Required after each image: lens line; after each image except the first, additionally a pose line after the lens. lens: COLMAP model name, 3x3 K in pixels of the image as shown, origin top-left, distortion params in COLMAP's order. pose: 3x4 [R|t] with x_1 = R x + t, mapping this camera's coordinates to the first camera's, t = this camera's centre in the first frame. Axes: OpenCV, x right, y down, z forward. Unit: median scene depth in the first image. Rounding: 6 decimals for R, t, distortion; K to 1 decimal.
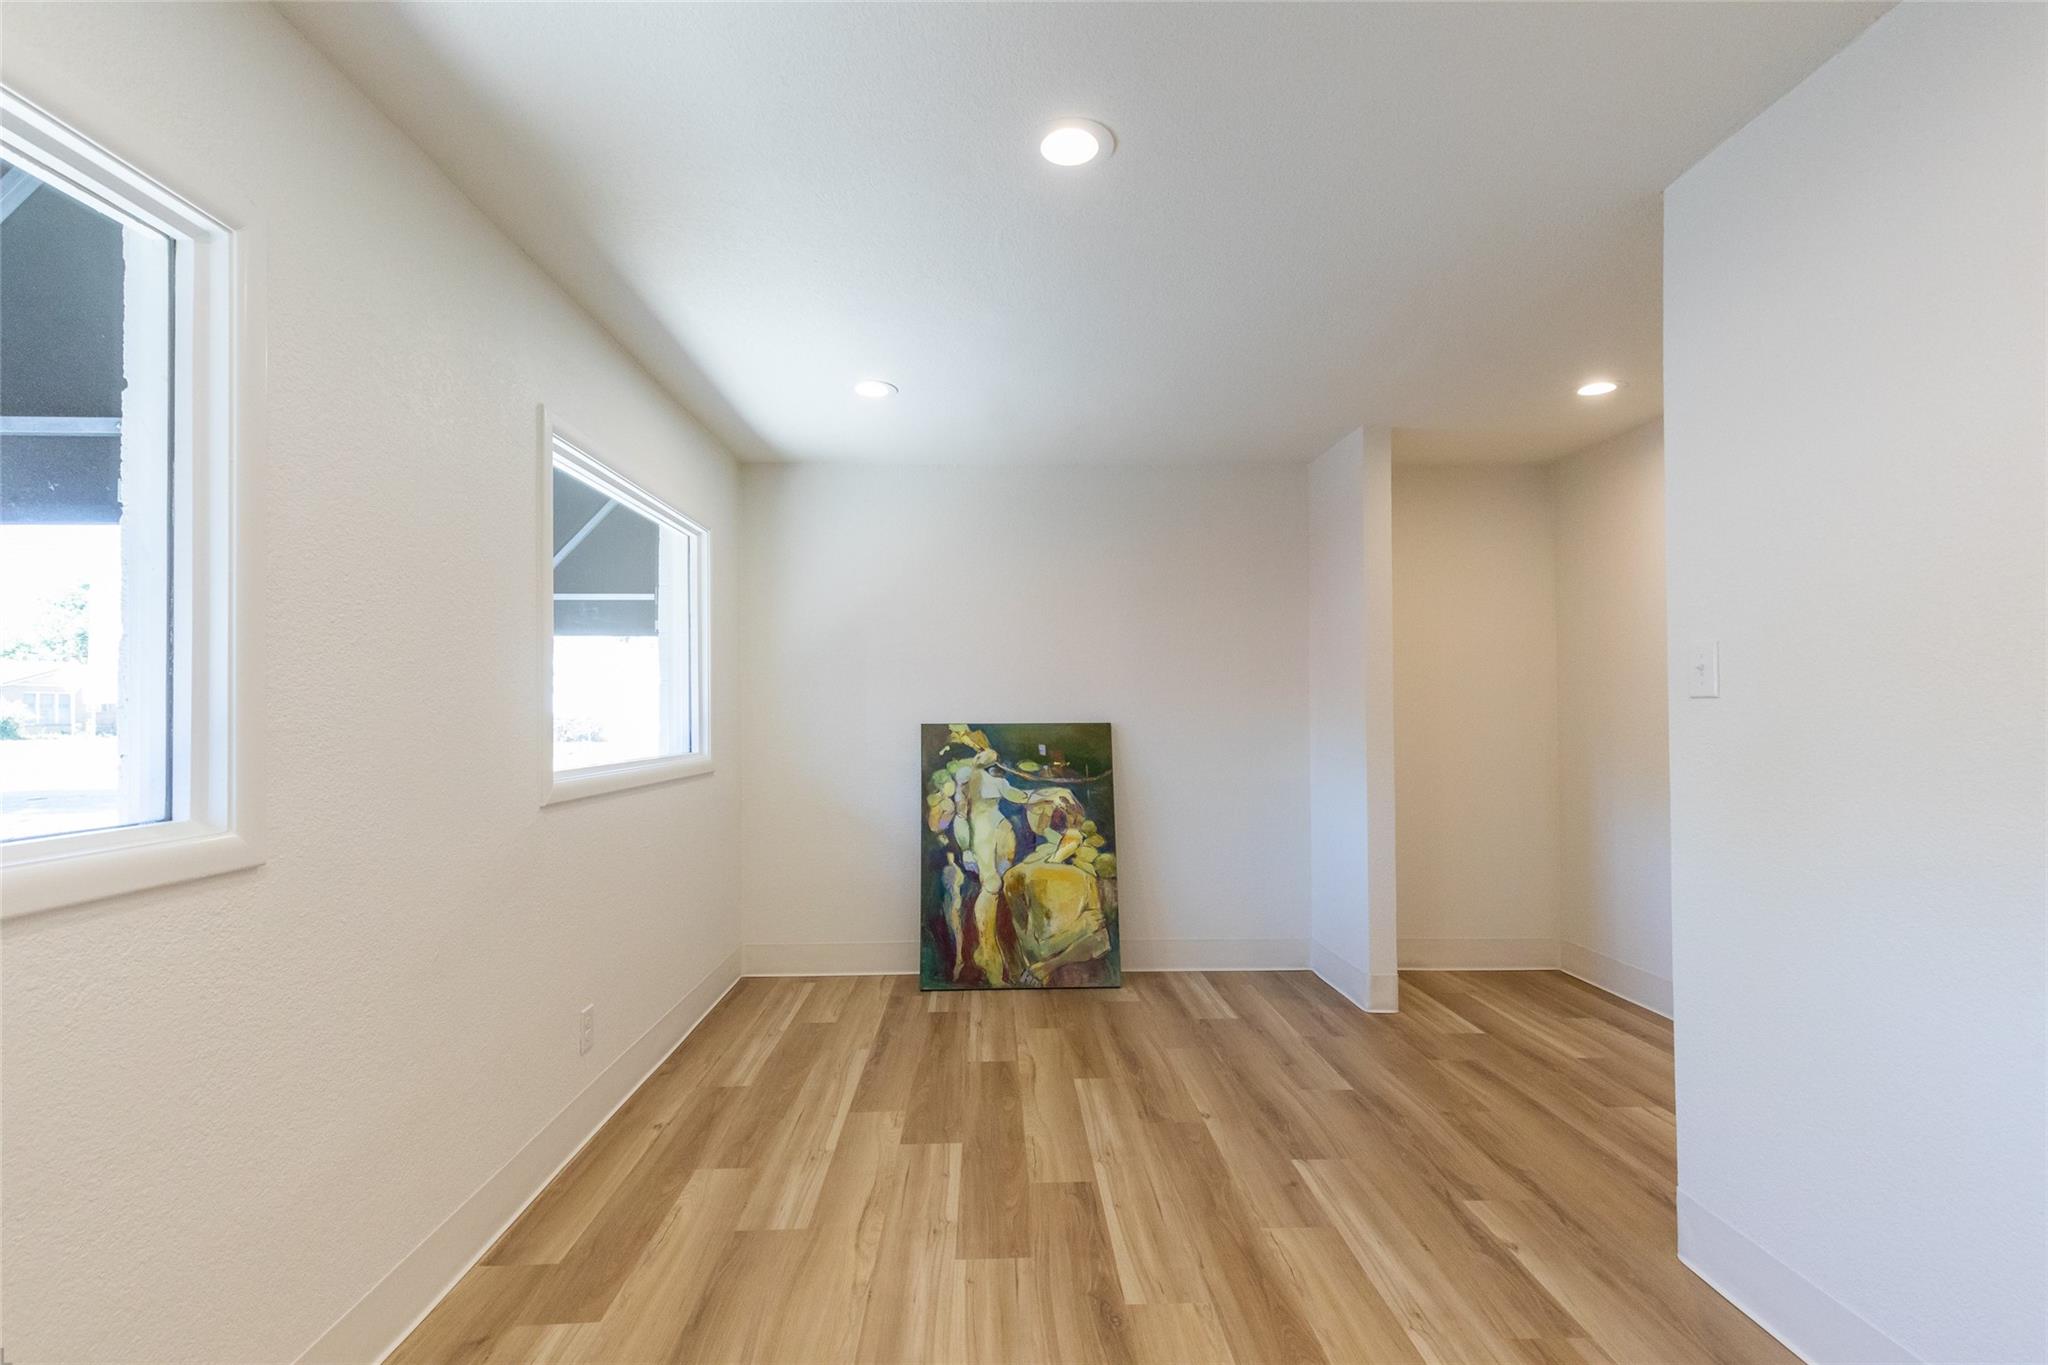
lens RADIAL K [[929.2, 0, 1021.2], [0, 929.2, 692.3], [0, 0, 1]] dist [0.000152, -0.000396]
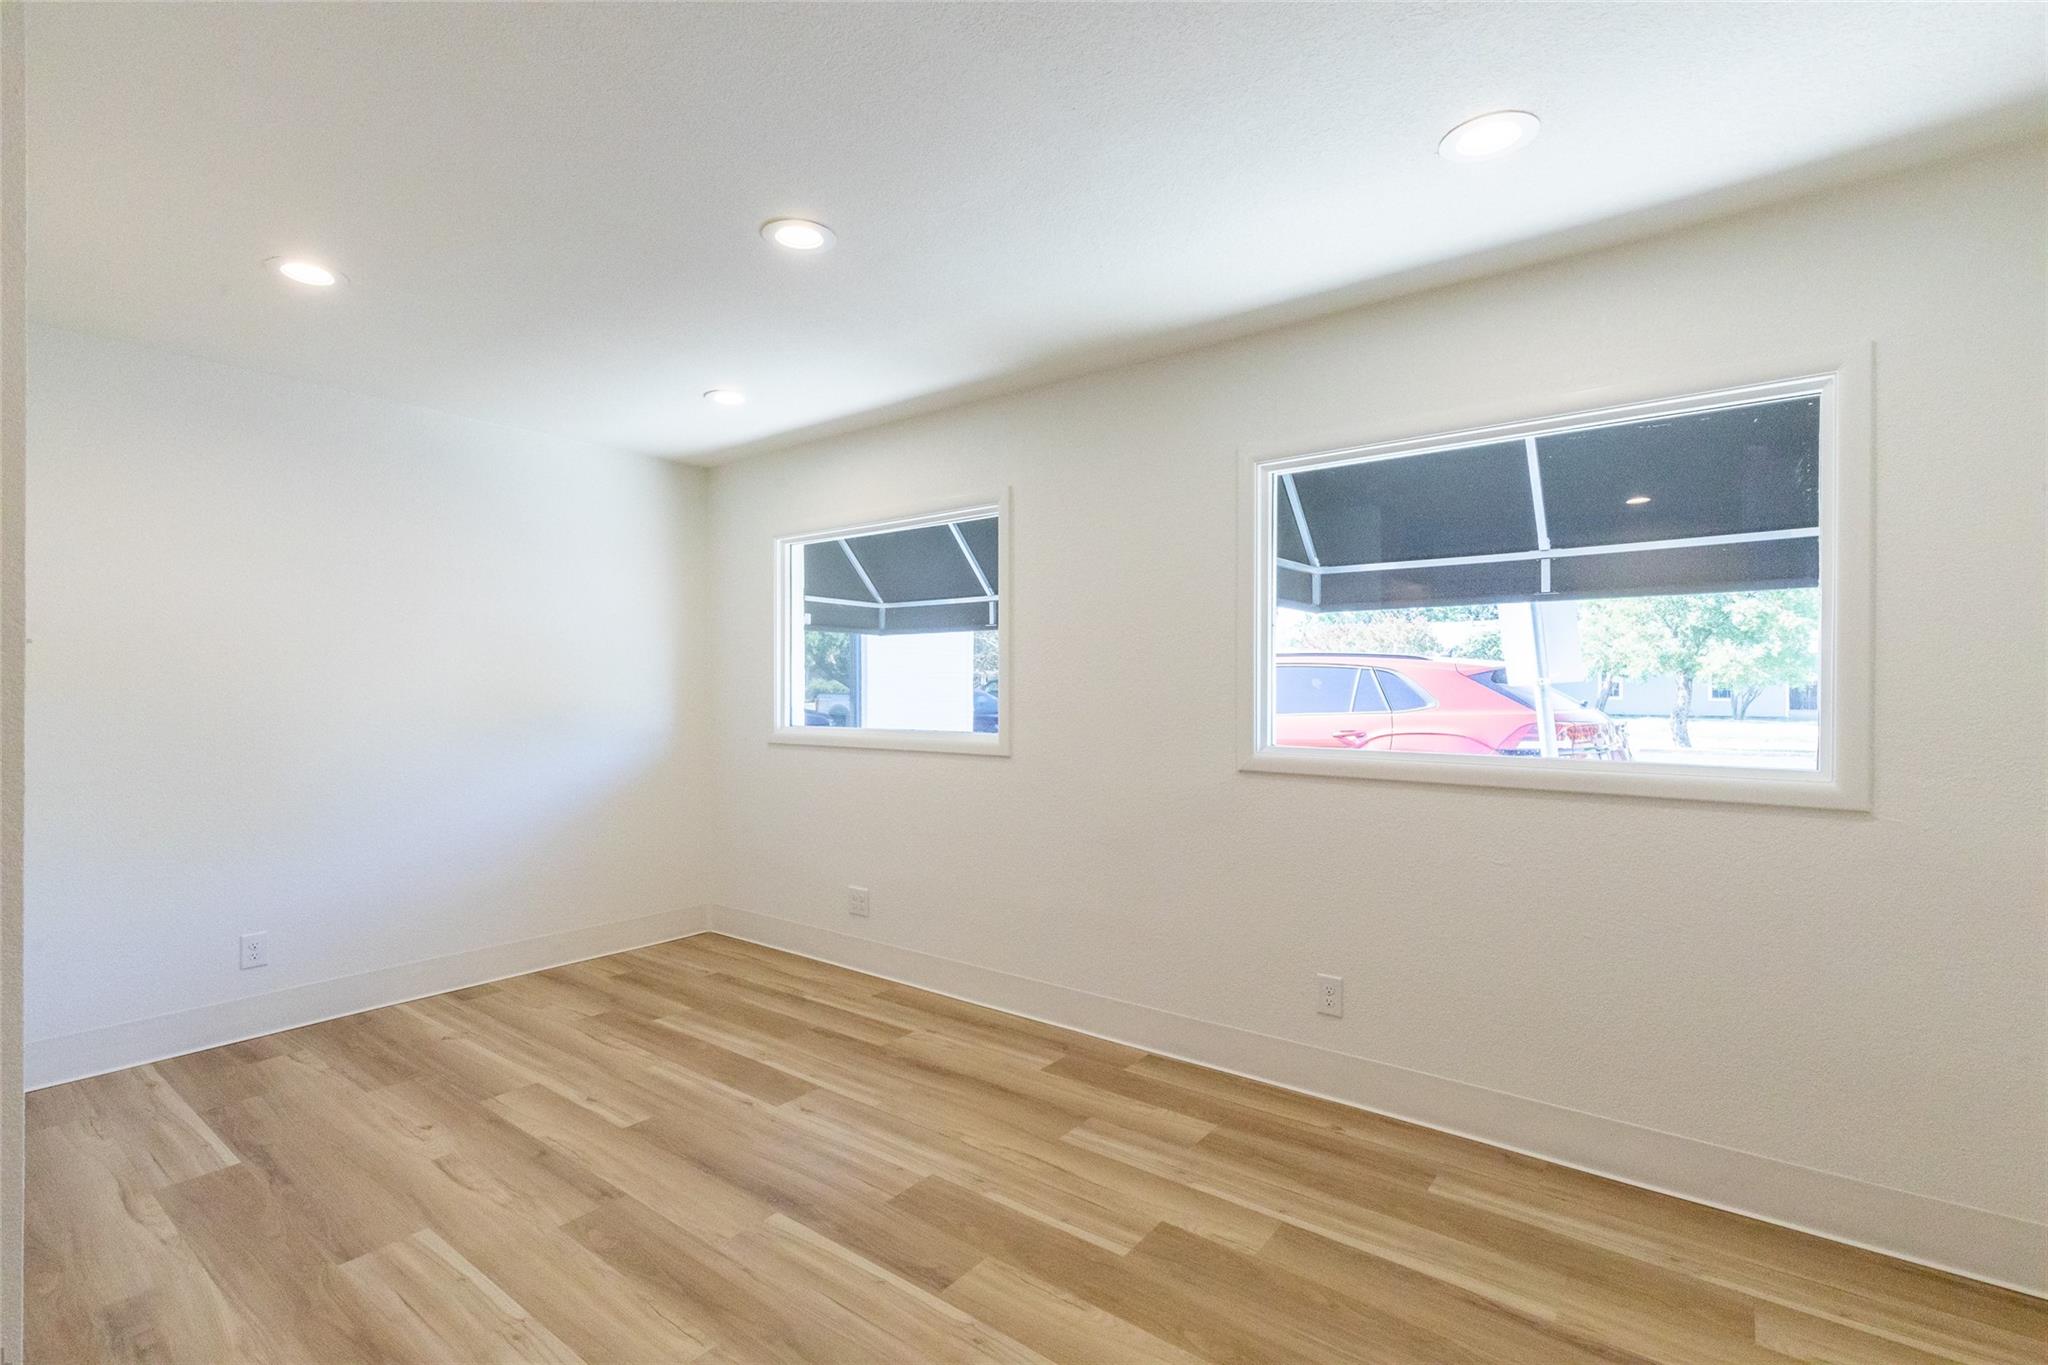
lens RADIAL K [[929.2, 0, 1021.2], [0, 929.2, 692.3], [0, 0, 1]] dist [0.000152, -0.000396]
pose [[-0.622899, 0.010136, -0.782236, 0.687551], [0.013997, 0.999900, 0.001810, 0.007347], [0.782177, -0.009821, -0.622979, 1.636976]]
